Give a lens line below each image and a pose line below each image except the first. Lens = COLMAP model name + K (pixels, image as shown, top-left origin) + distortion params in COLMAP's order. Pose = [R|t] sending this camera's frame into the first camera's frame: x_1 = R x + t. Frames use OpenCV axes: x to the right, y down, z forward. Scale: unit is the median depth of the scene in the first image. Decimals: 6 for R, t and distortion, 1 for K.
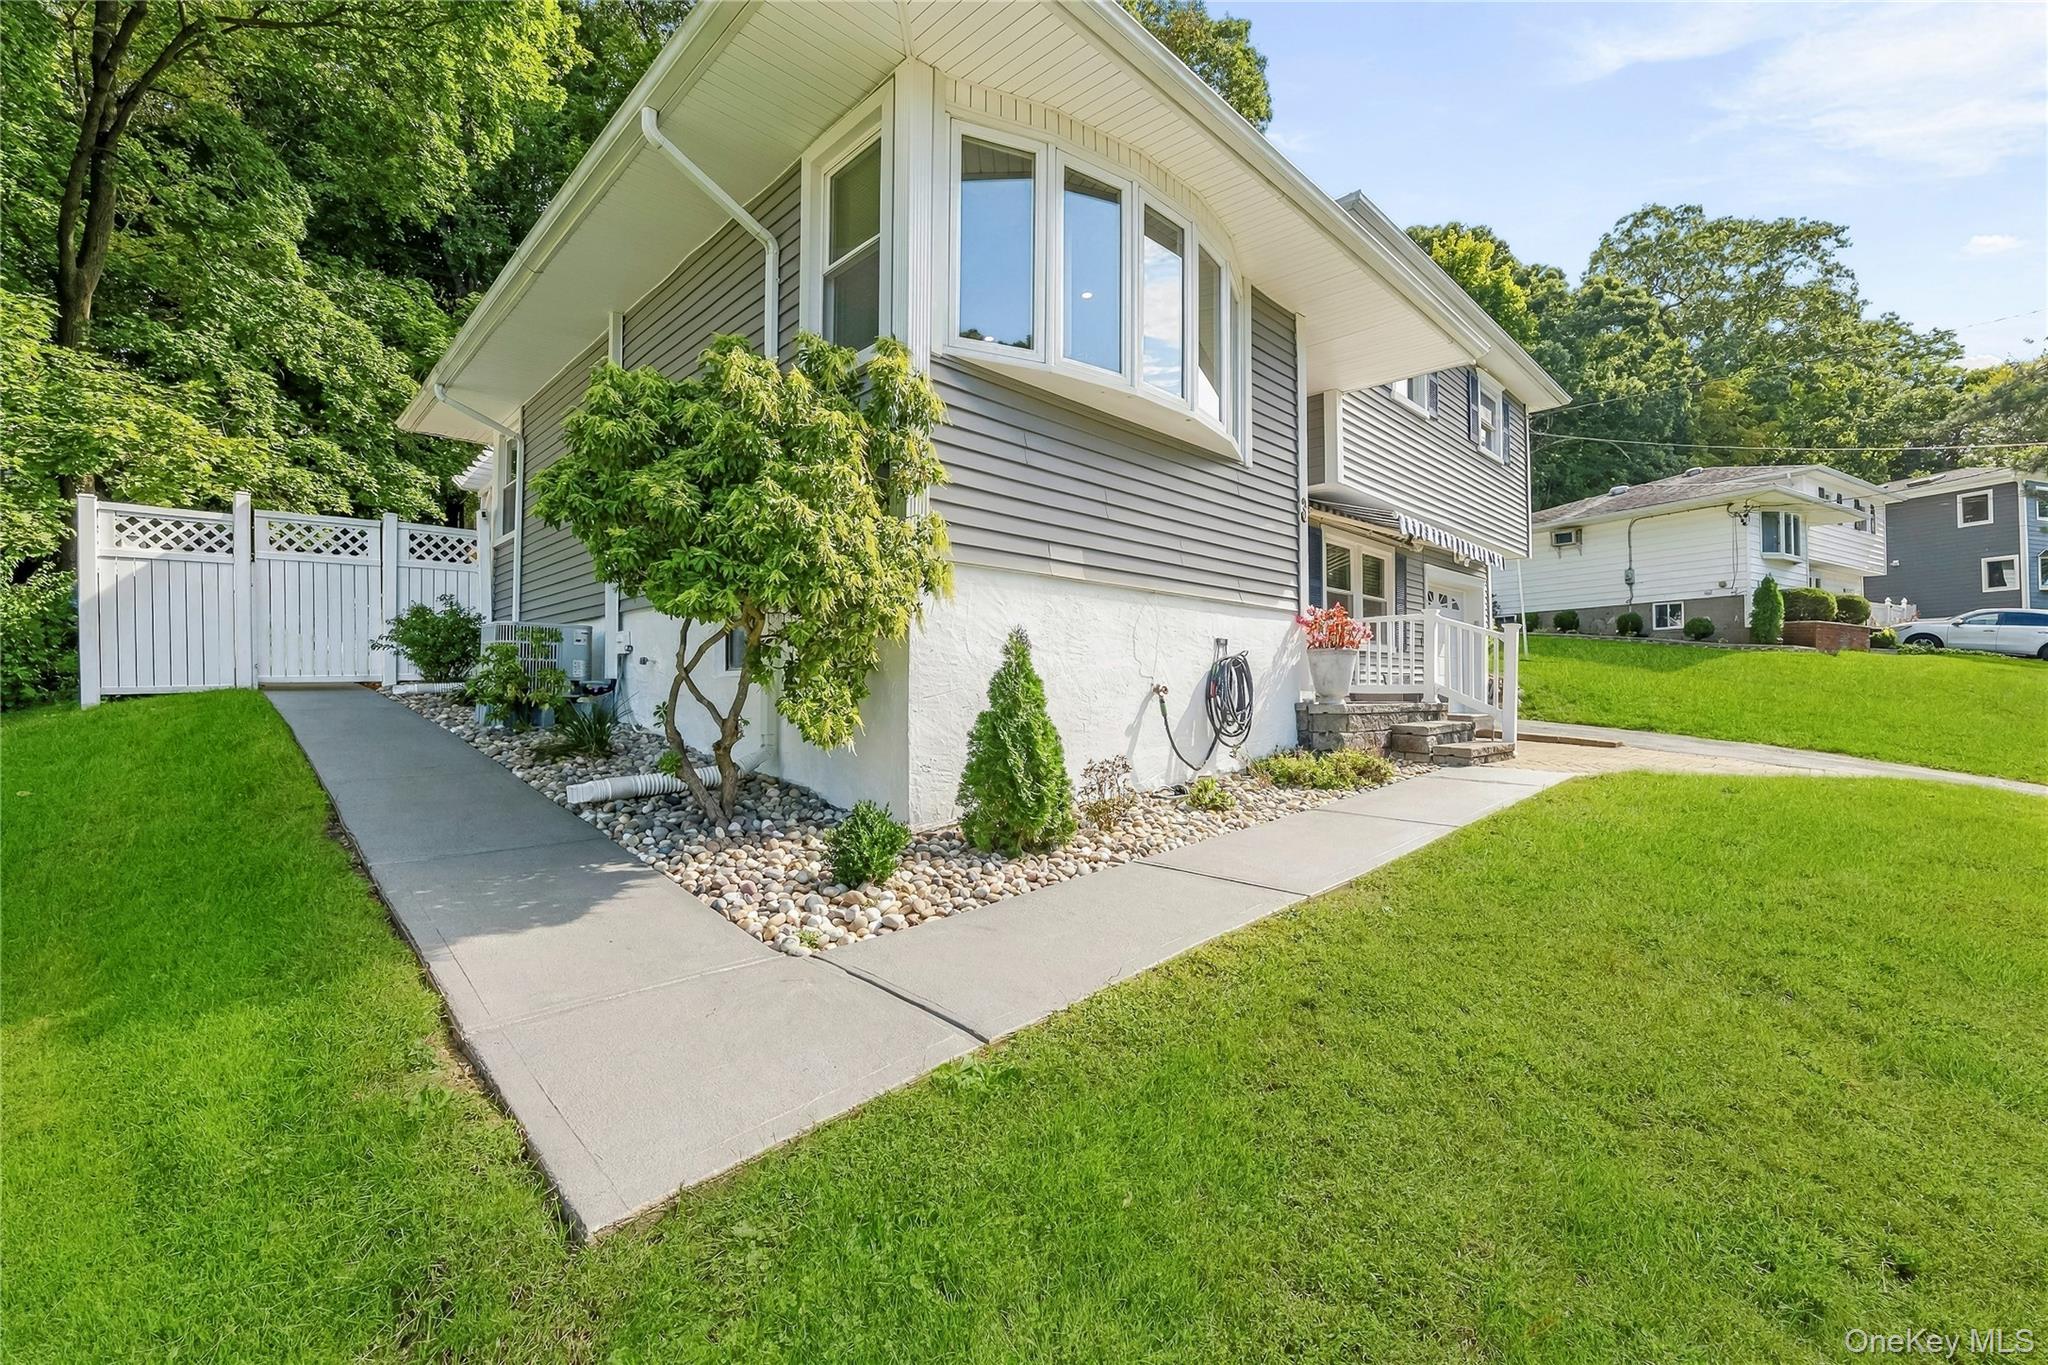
lens RADIAL K [[843.1, 0, 1016.5], [0, 843.1, 651.2], [0, 0, 1]] dist [-0.012842, 0.001176]
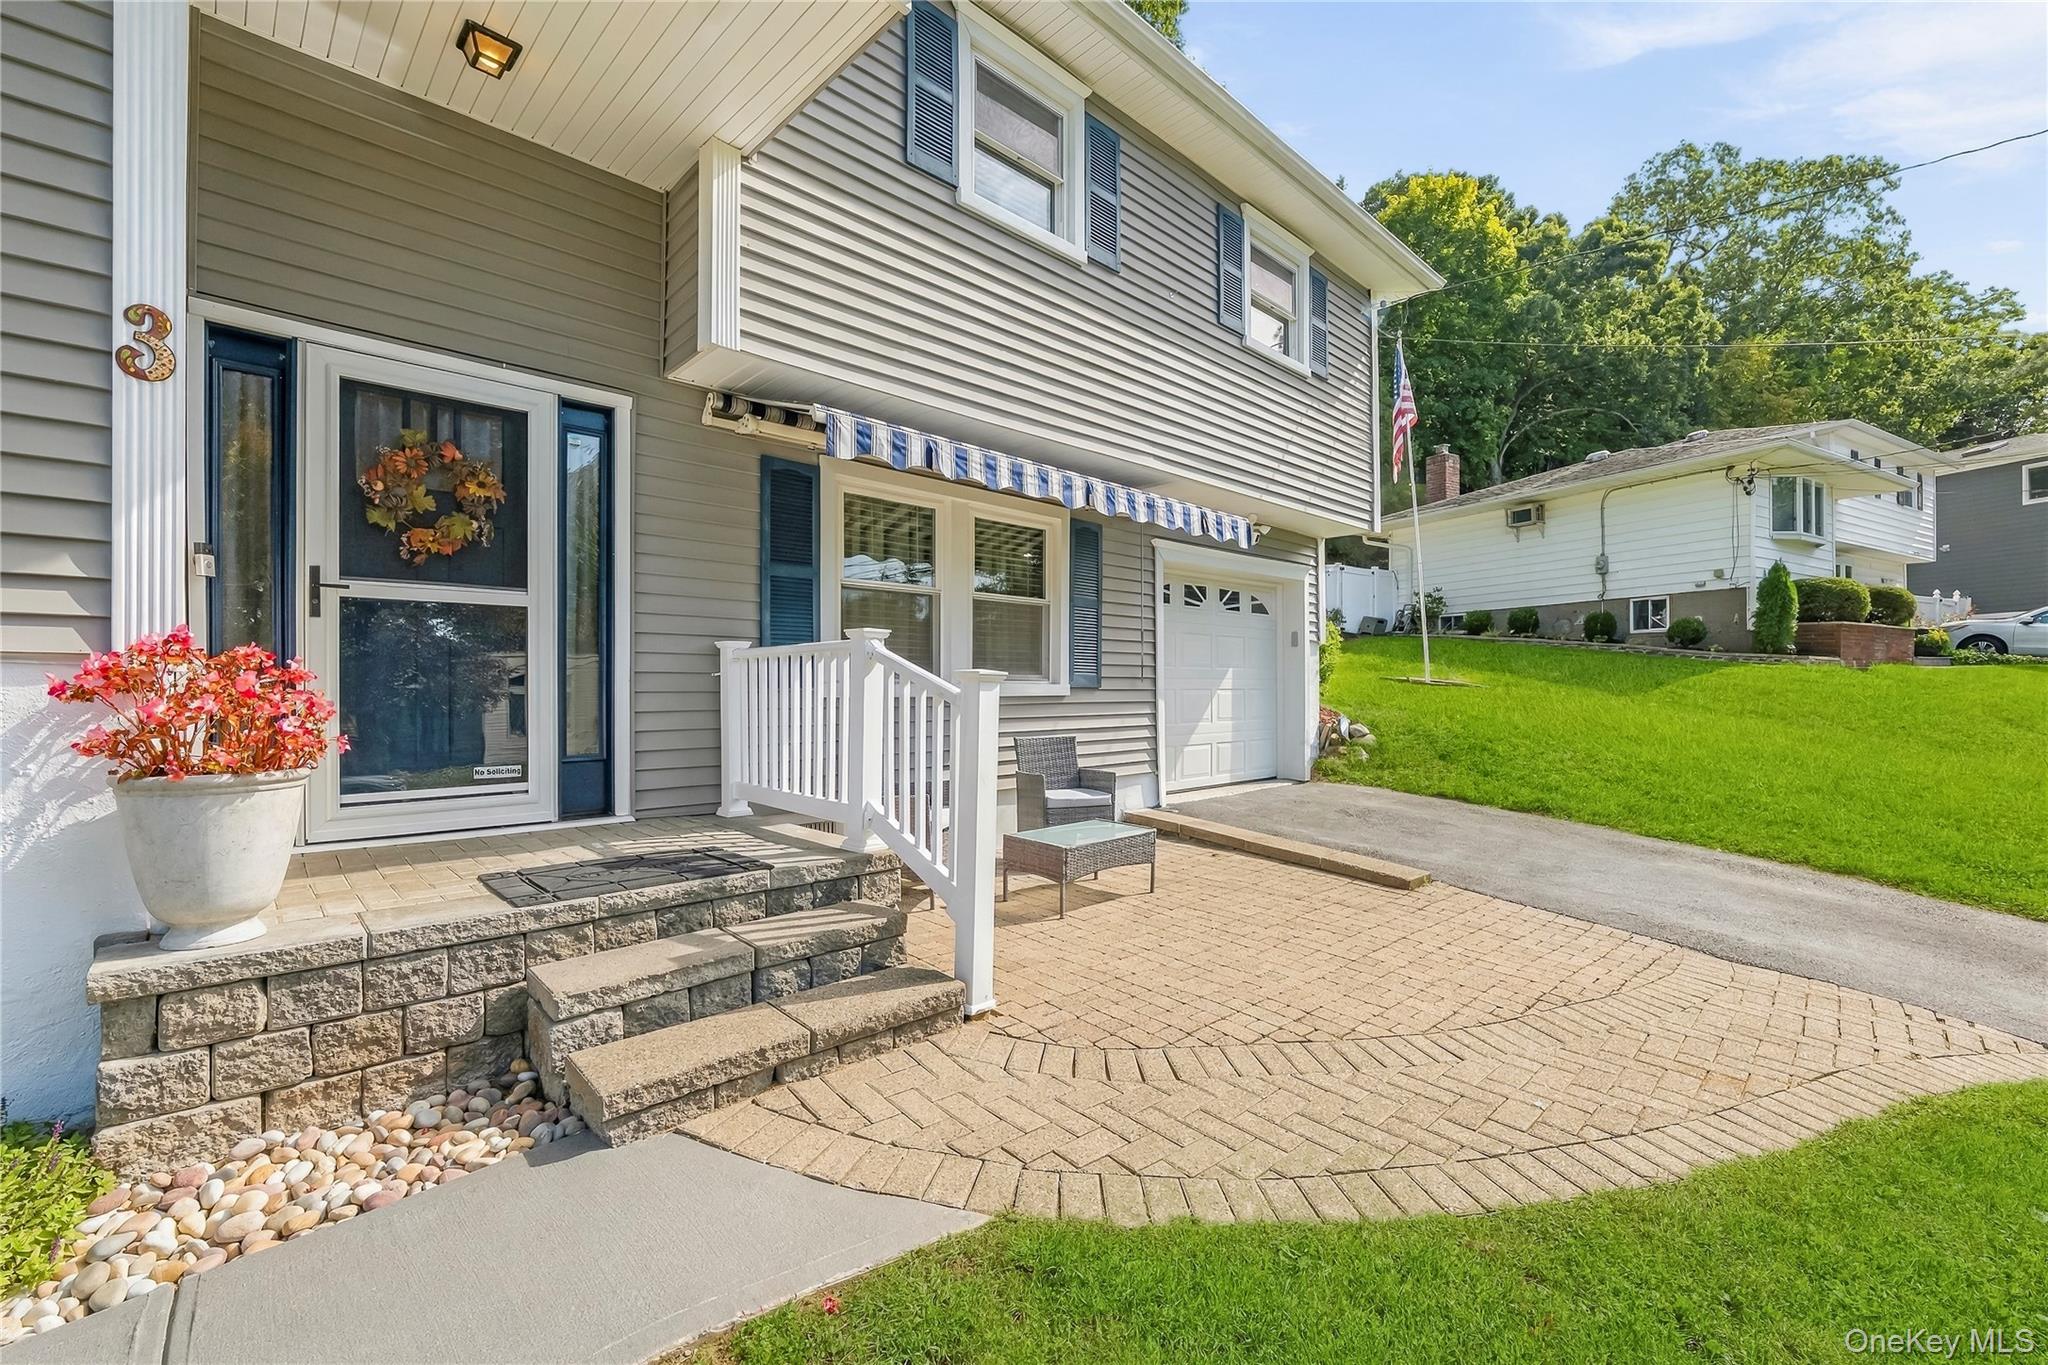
lens RADIAL K [[843.1, 0, 1019.3], [0, 843.1, 677.7], [0, 0, 1]] dist [-0.012842, 0.001176]
pose [[0.999766, -0.004582, -0.021147, 0.195110], [0.005329, 0.999359, 0.035389, -0.013606], [0.020971, -0.035493, 0.999150, 0.193612]]
